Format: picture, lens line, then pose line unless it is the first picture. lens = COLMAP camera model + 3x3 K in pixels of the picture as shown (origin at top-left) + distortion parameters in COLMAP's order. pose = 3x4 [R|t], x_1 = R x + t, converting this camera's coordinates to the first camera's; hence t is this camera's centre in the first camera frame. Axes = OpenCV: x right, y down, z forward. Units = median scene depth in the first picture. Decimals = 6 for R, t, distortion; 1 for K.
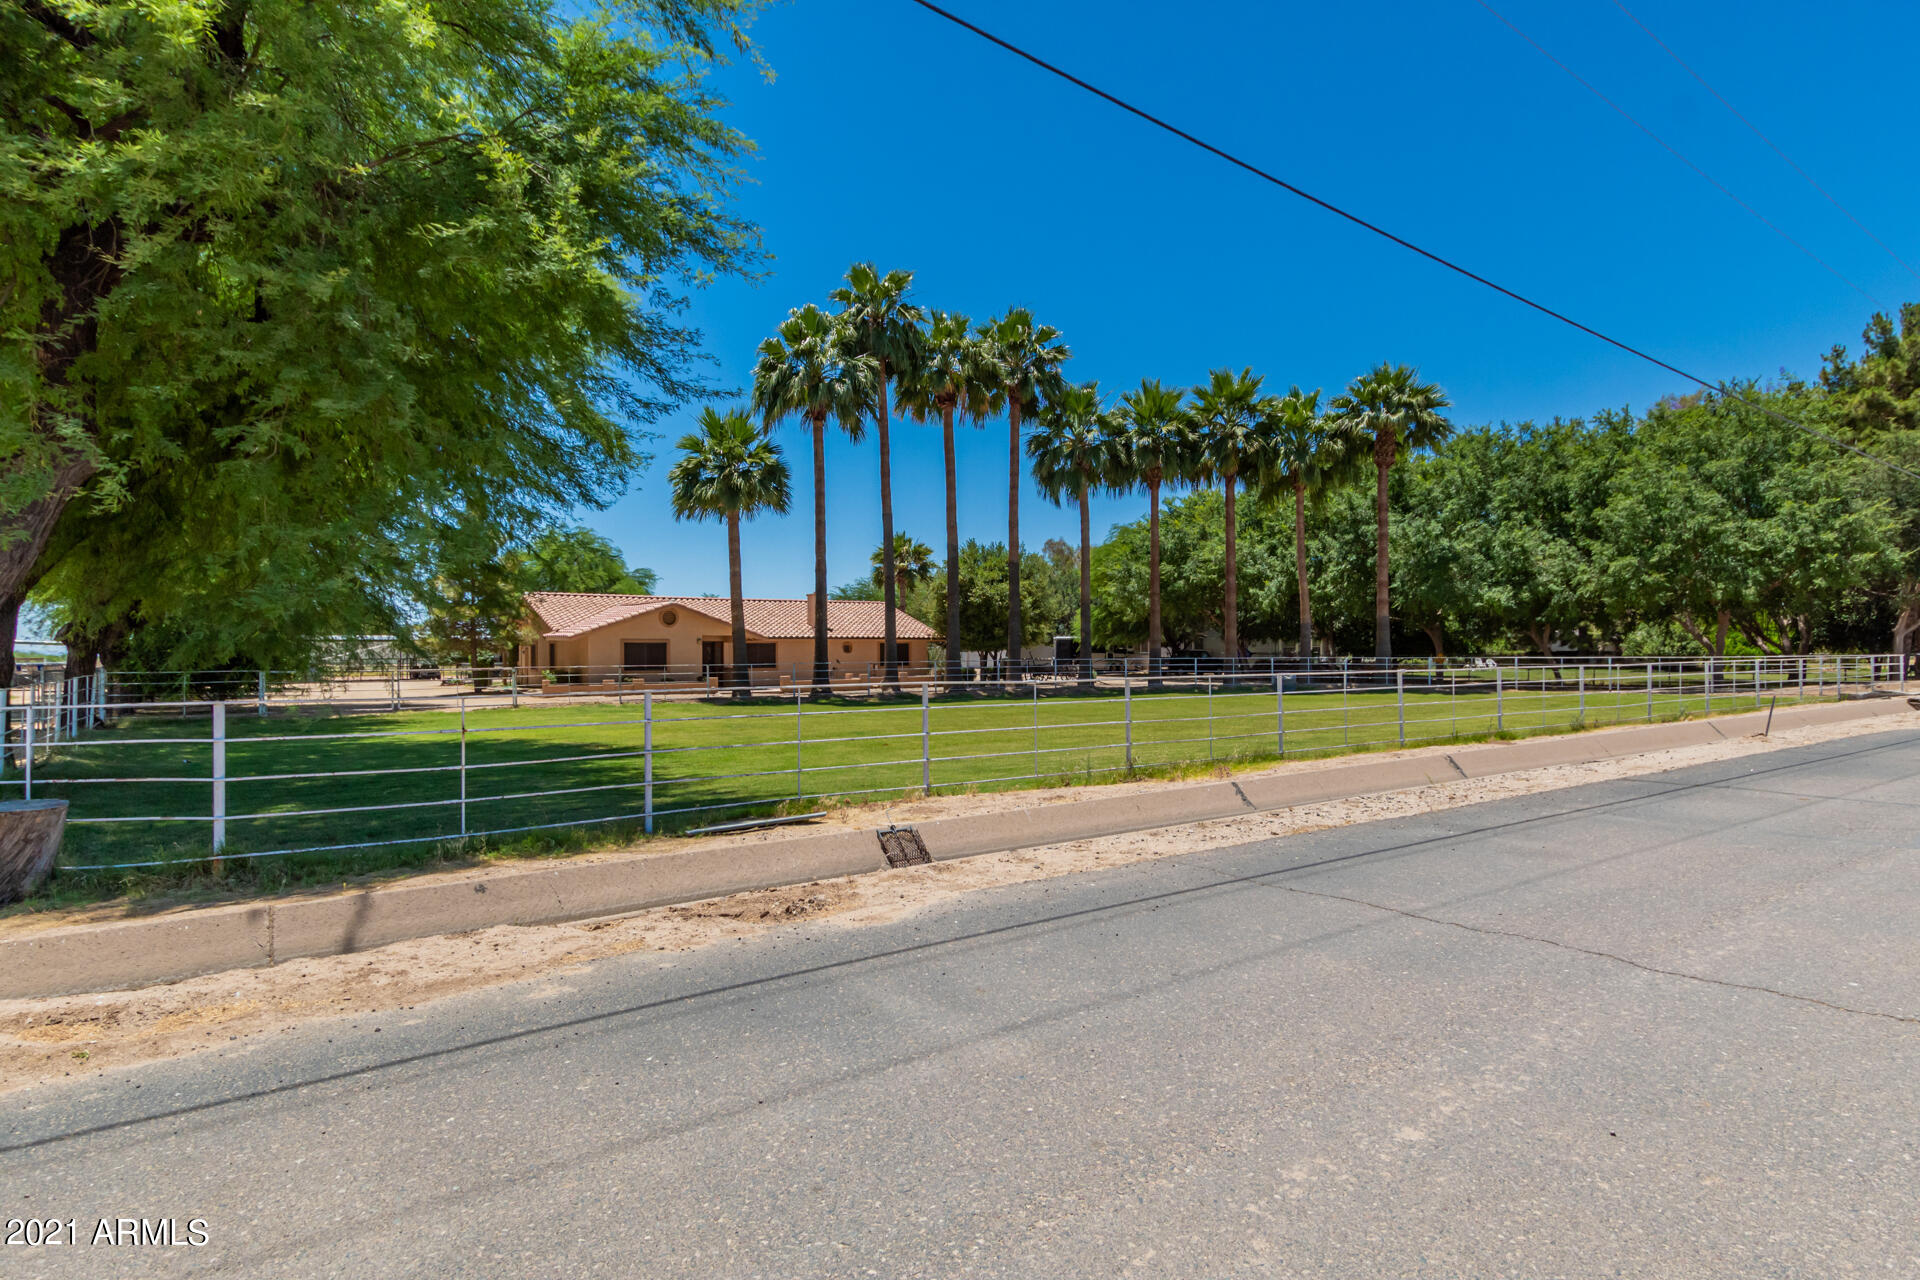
lens RADIAL K [[1029.3, 0, 964.9], [0, 1029.3, 638.1], [0, 0, 1]] dist [0.026503, 0.001668]
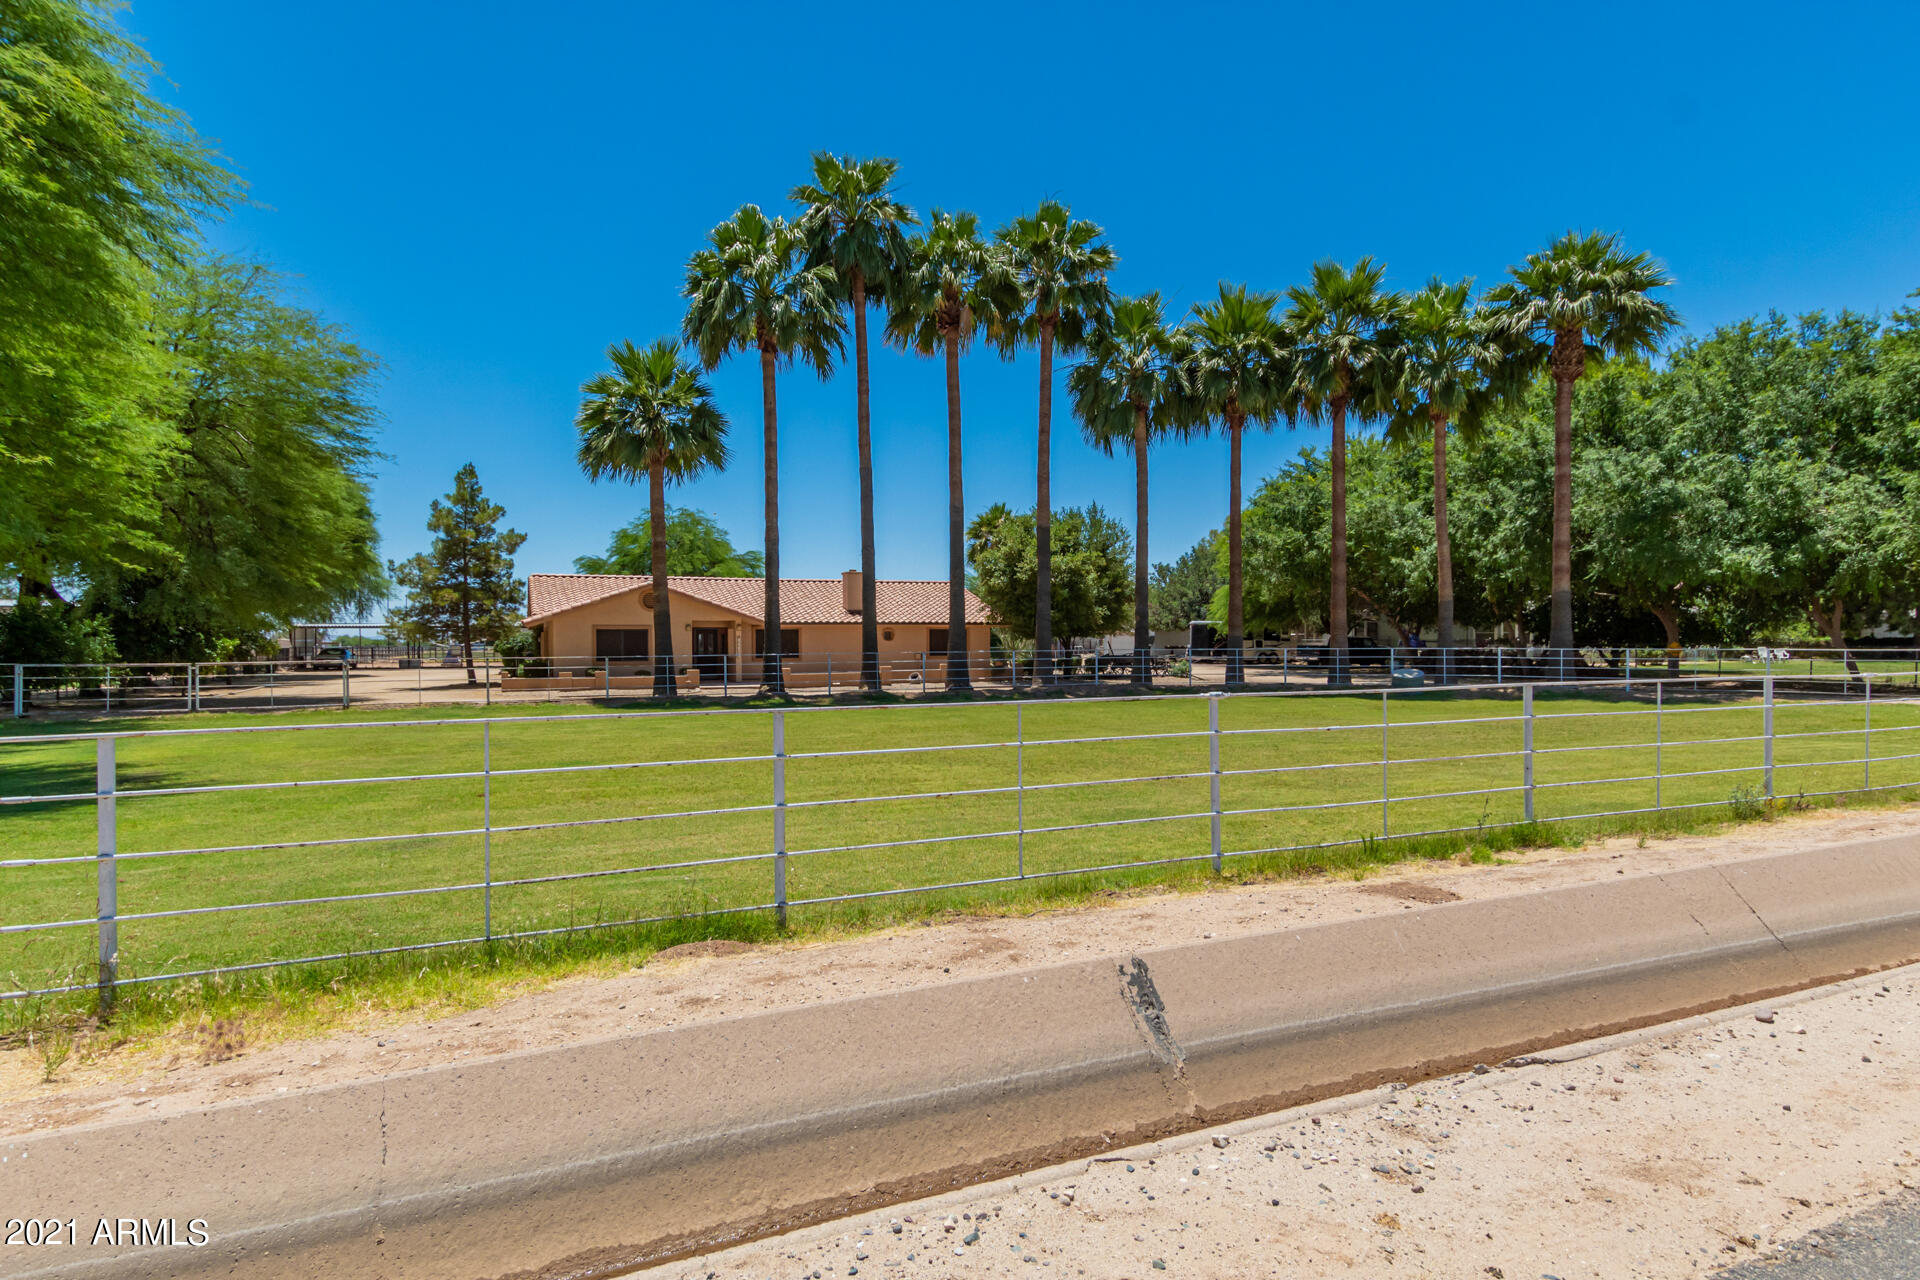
lens RADIAL K [[1045.4, 0, 960.0], [0, 1045.4, 640.0], [0, 0, 1]] dist [0.064911, -0.039476]
pose [[0.976709, 0.000971, -0.214566, 0.156605], [0.002192, 0.999892, 0.014498, 0.001339], [0.214557, -0.014631, 0.976602, 0.195990]]
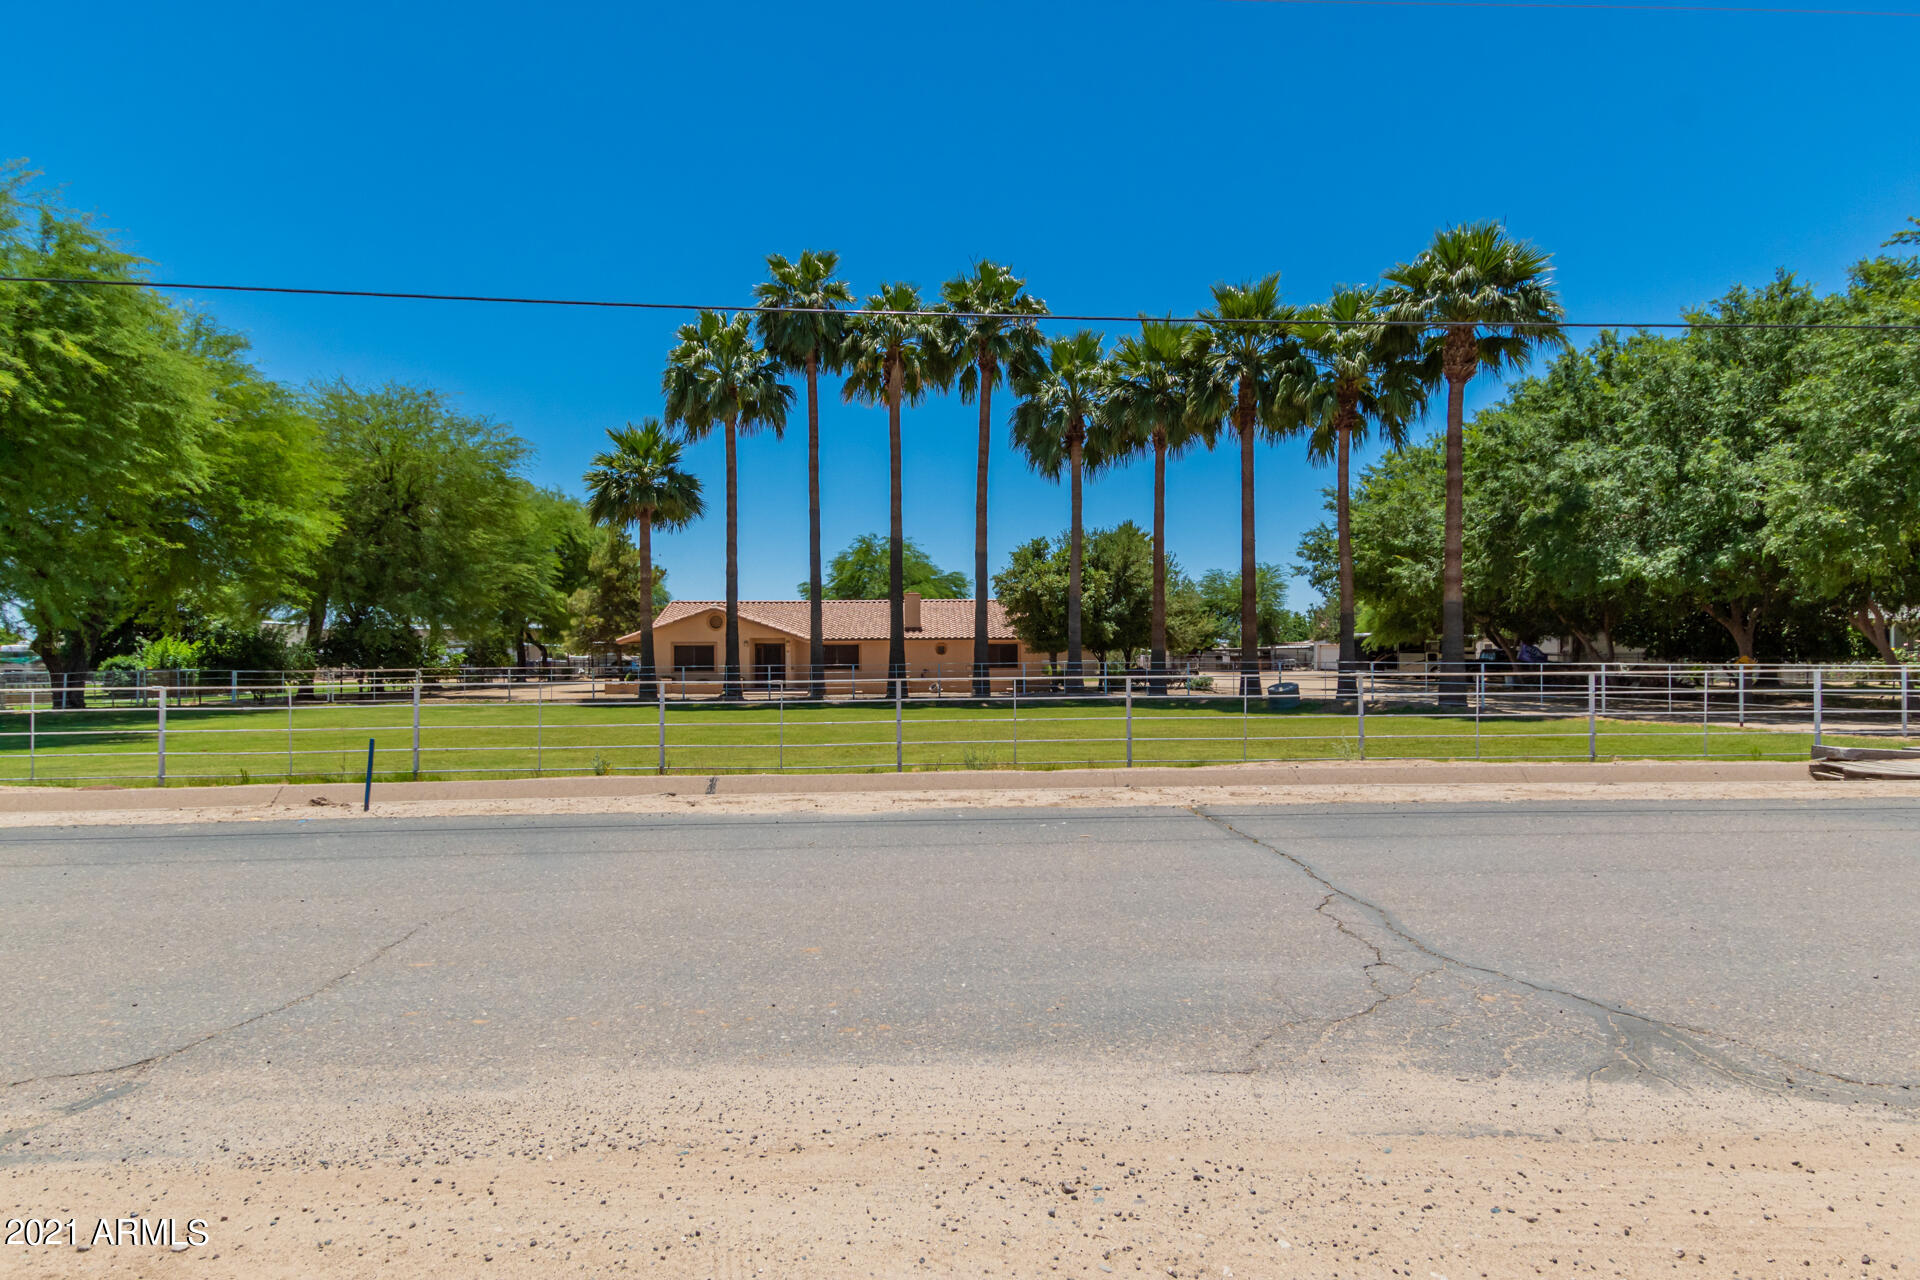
lens RADIAL K [[1044.5, 0, 951.2], [0, 1044.5, 626.7], [0, 0, 1]] dist [0.026027, 0.000677]
pose [[0.822043, -0.014401, -0.569243, 0.527286], [0.009190, 0.999885, -0.012025, 0.000627], [0.569351, 0.004654, 0.822081, 0.250767]]
